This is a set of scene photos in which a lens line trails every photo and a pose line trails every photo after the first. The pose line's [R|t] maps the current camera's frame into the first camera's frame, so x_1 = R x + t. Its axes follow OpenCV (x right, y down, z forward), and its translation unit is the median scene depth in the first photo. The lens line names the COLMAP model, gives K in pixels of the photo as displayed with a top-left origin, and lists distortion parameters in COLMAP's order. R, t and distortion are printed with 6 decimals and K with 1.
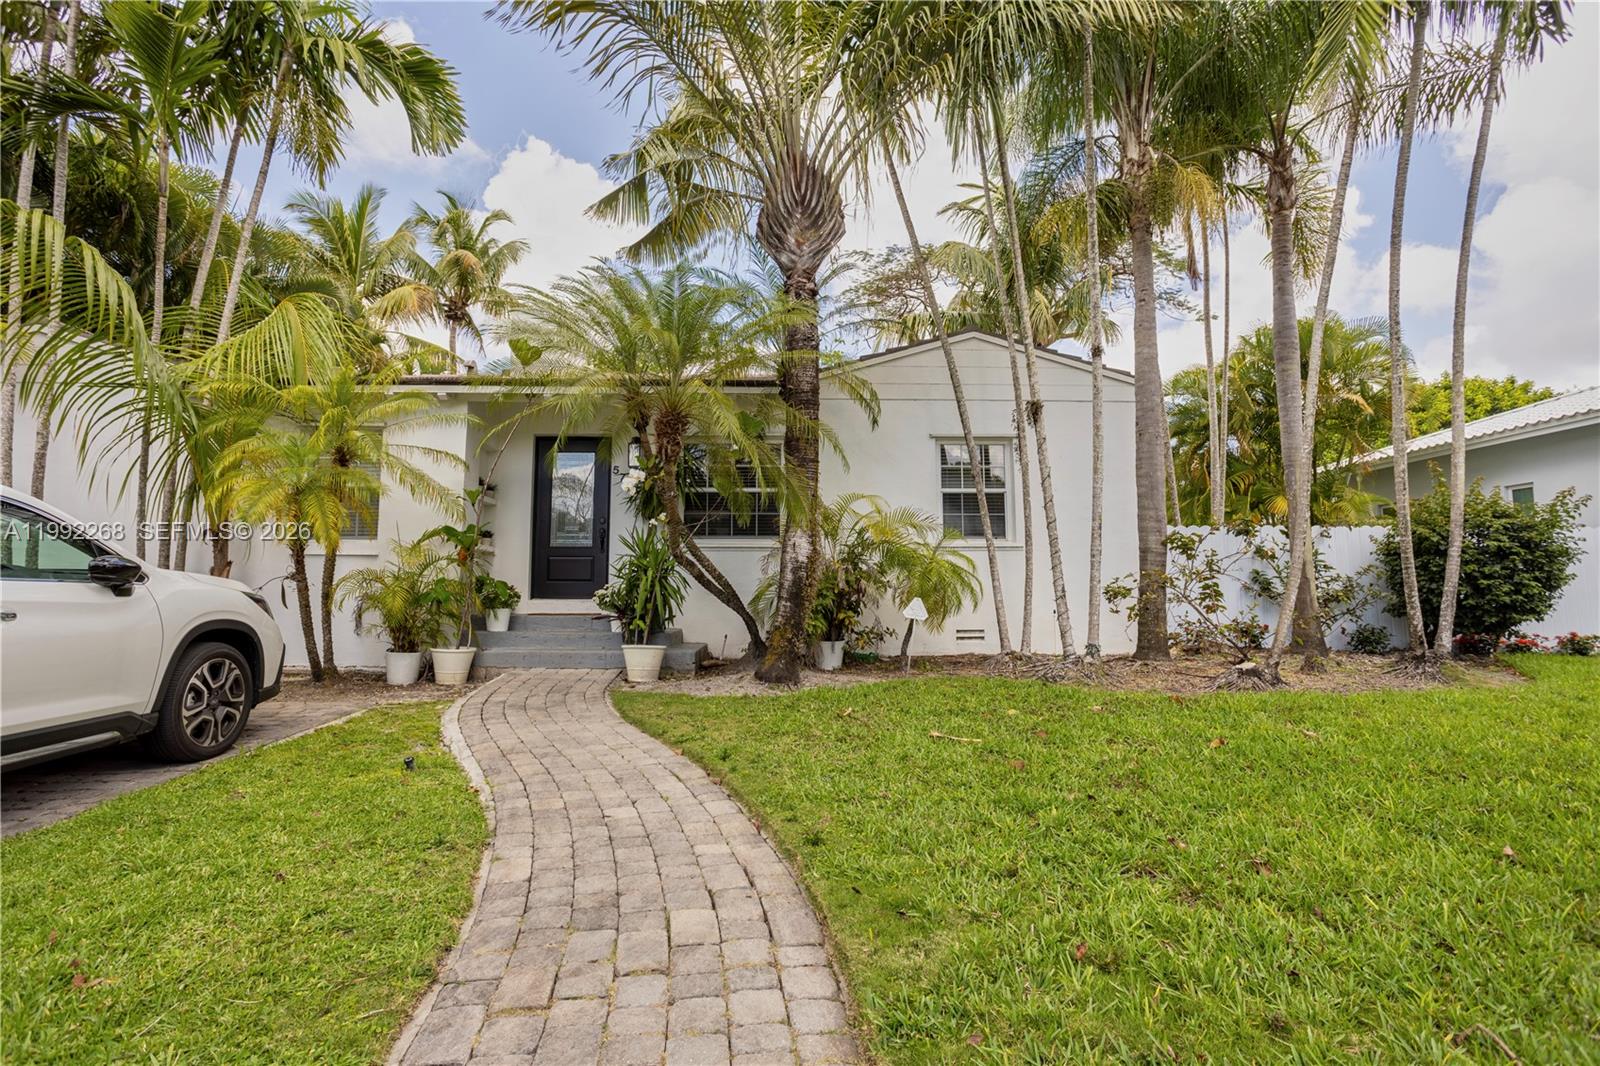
lens RADIAL K [[773.8, 0, 800.0], [0, 773.8, 533.0], [0, 0, 1]] dist [-0.063760, 0.038733]
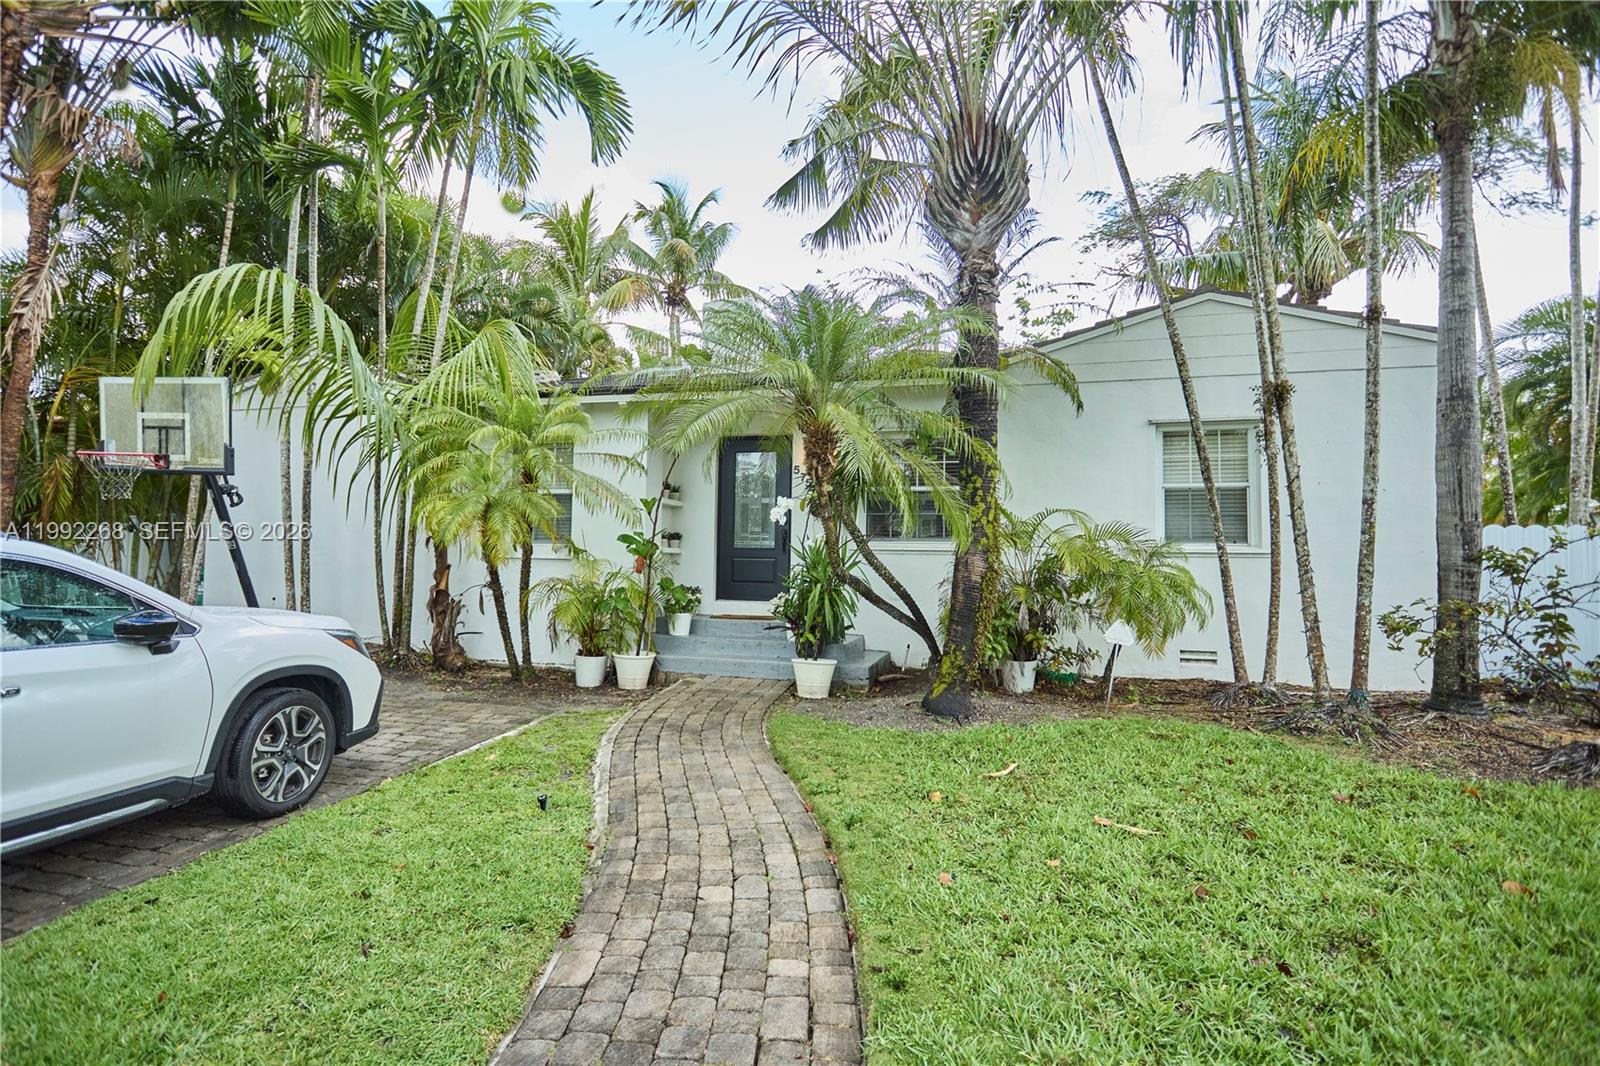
lens RADIAL K [[787.0, 0, 807.1], [0, 787.0, 521.5], [0, 0, 1]] dist [0.003907, -0.000473]
pose [[0.955800, 0.001831, -0.294011, 0.072494], [0.009019, 0.999327, 0.035543, -0.057543], [0.293879, -0.036623, 0.955141, 0.061525]]
